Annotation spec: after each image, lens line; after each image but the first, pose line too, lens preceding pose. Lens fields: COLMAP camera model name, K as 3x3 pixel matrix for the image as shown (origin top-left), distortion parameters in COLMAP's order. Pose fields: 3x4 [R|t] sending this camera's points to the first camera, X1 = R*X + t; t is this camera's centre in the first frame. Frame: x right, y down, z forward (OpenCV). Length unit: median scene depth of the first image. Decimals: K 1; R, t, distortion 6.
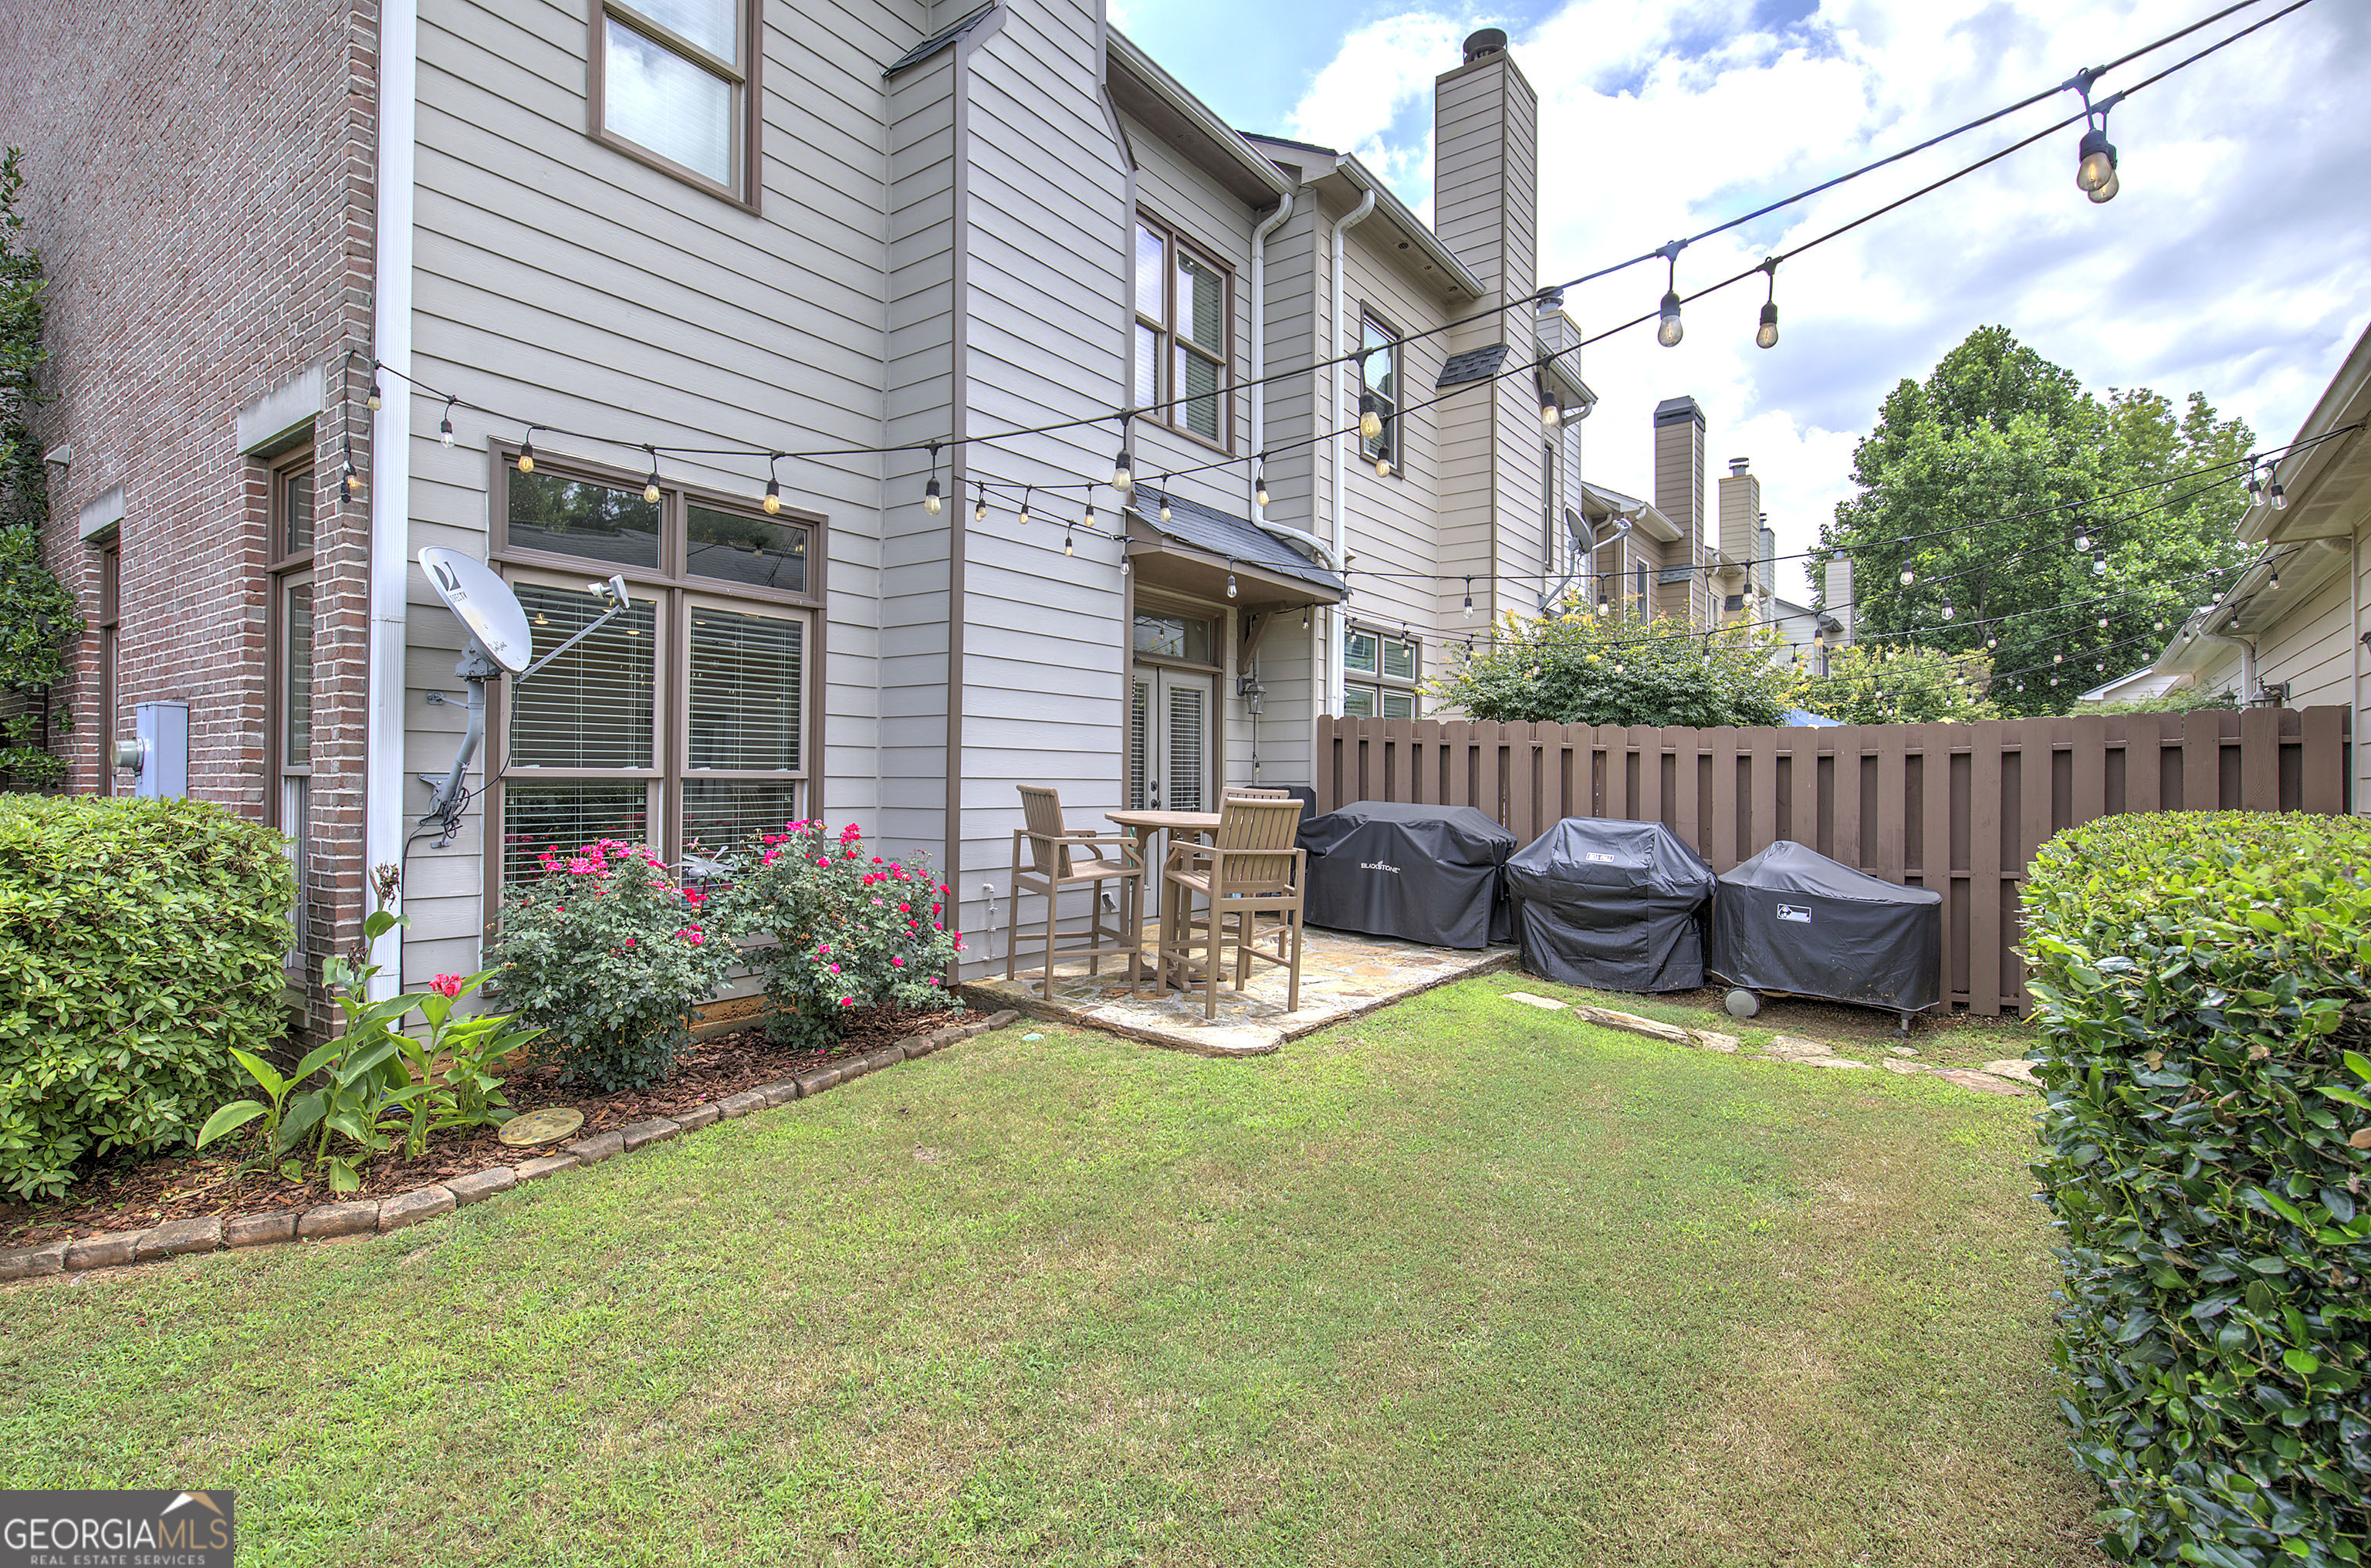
lens RADIAL K [[1138.8, 0, 1200.5], [0, 1138.8, 768.9], [0, 0, 1]] dist [-0.001178, 0.001134]
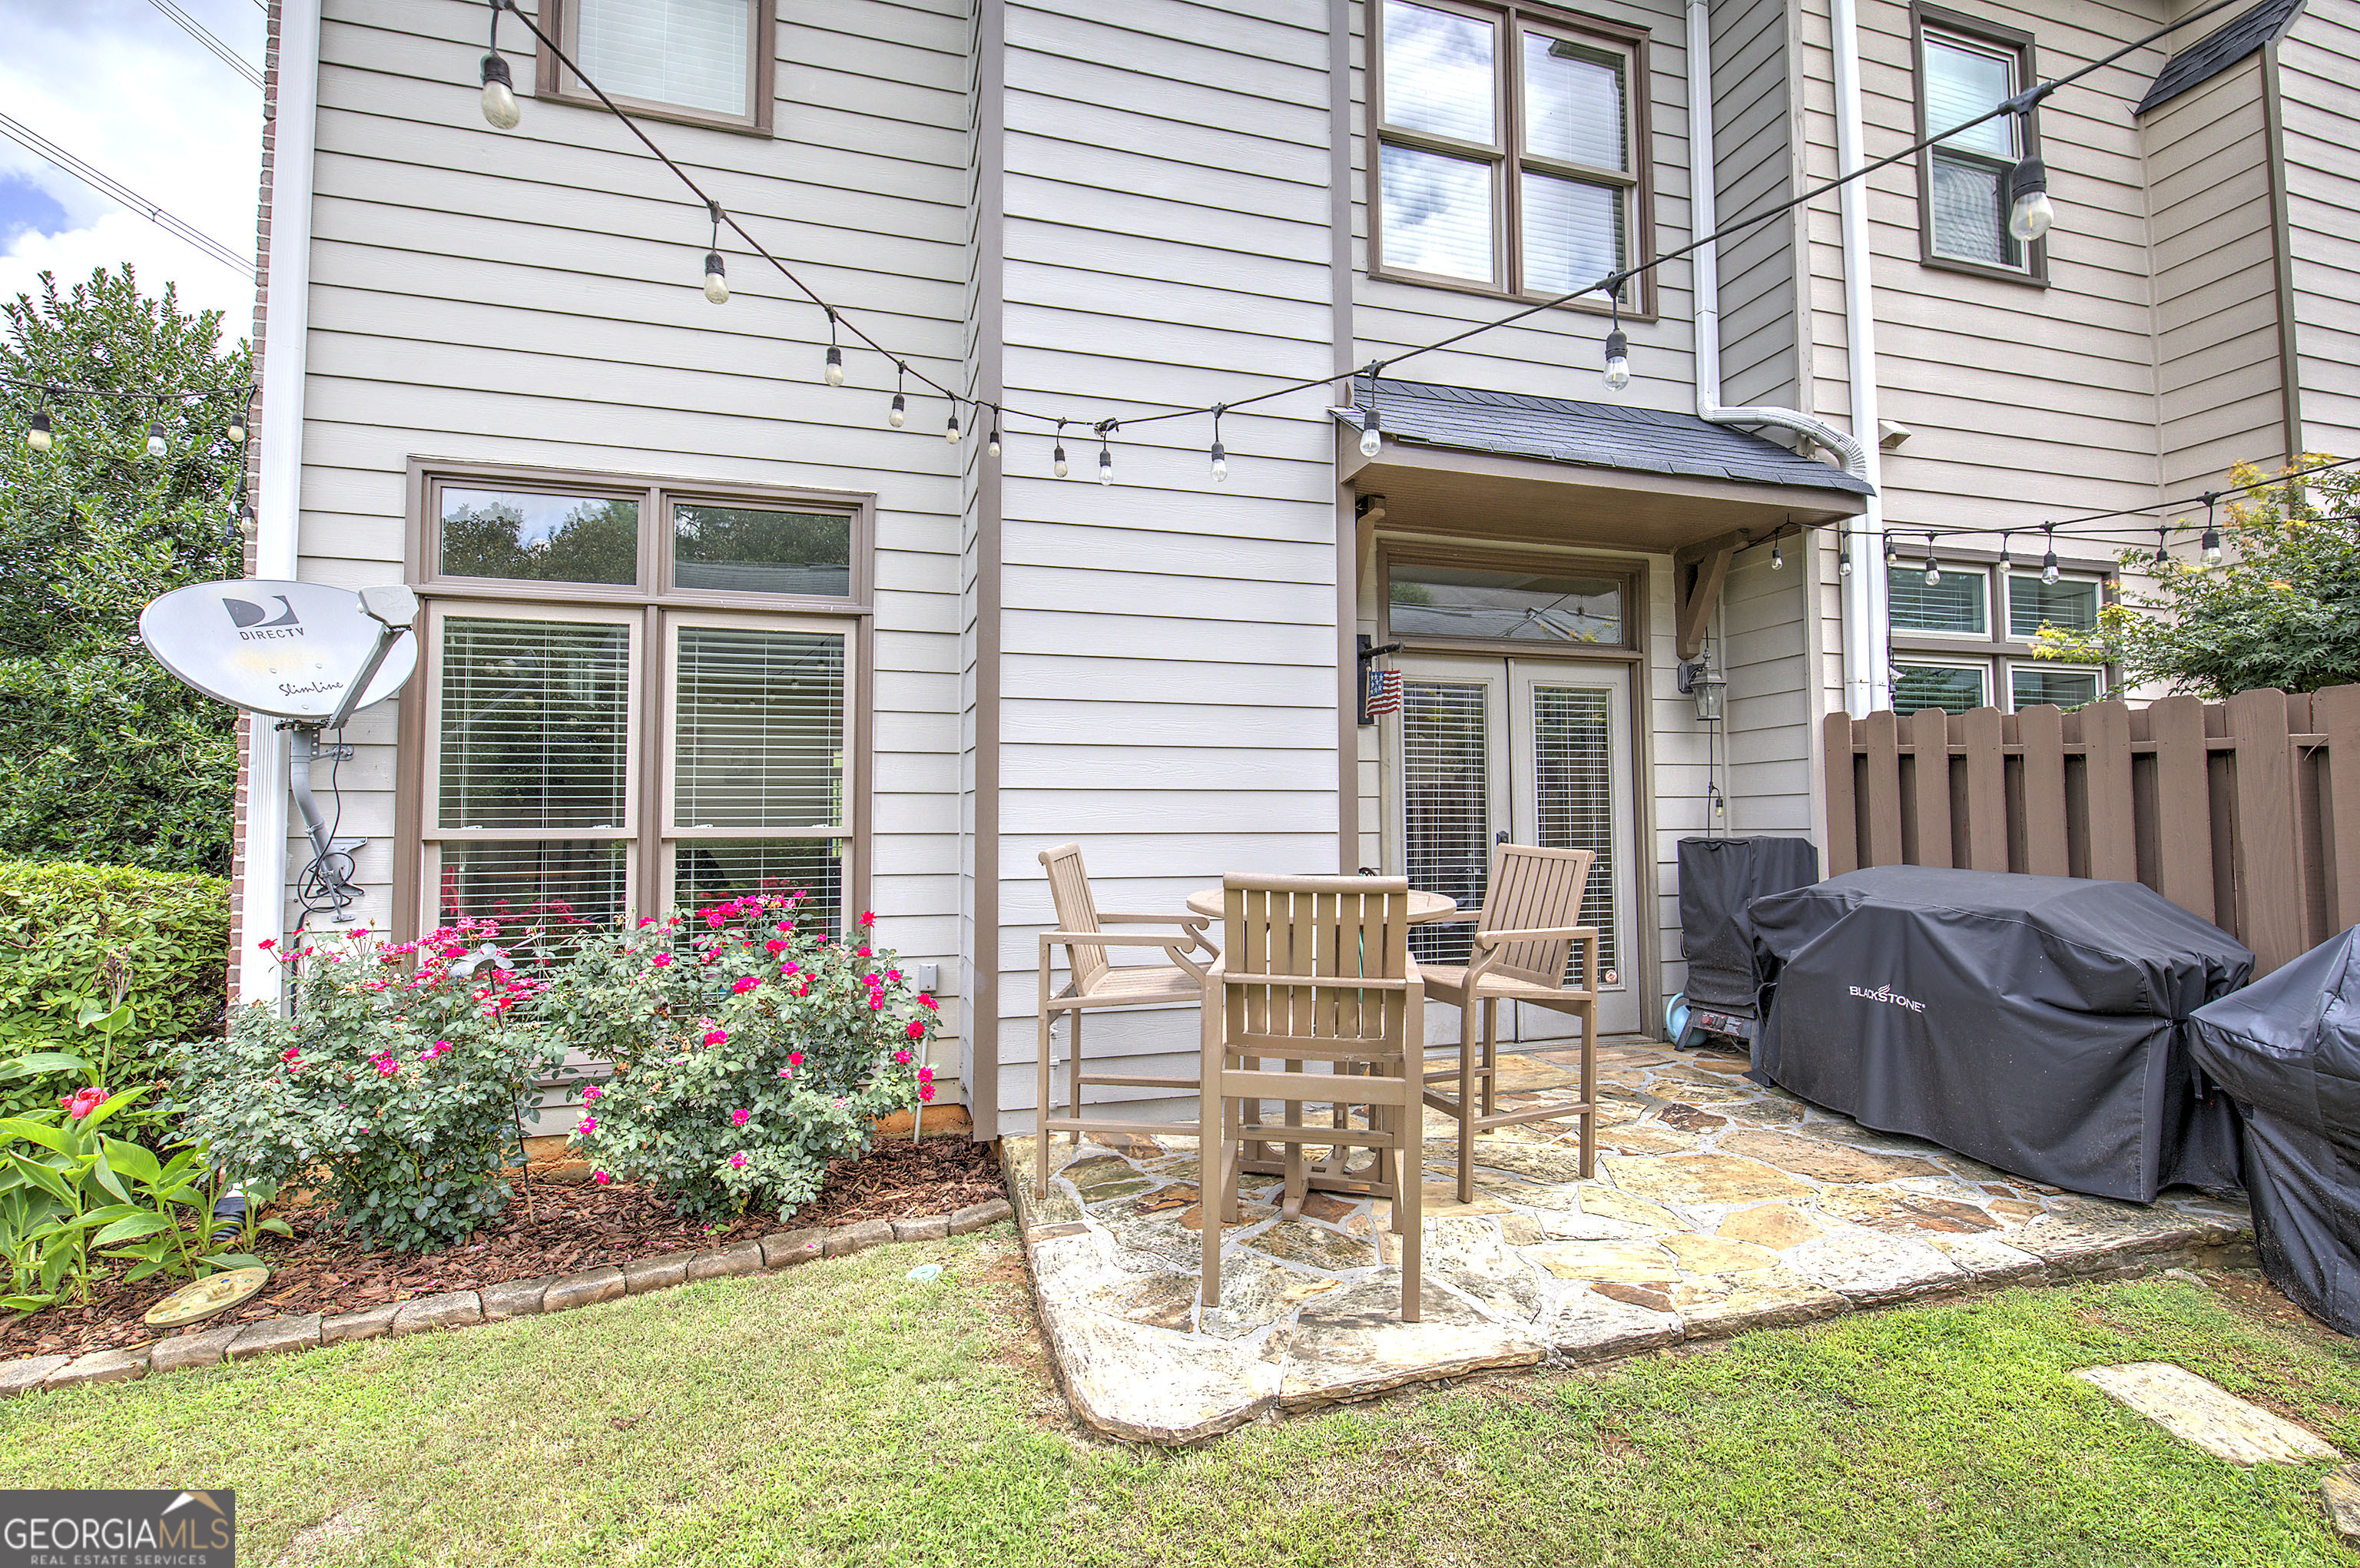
lens RADIAL K [[1133.6, 0, 1133.7], [0, 1133.6, 768.4], [0, 0, 1]] dist [-0.001178, 0.001134]
pose [[0.791674, -0.044151, -0.609346, 0.211446], [0.017772, 0.998628, -0.049268, 0.002743], [0.610685, 0.028175, 0.791372, 0.399703]]
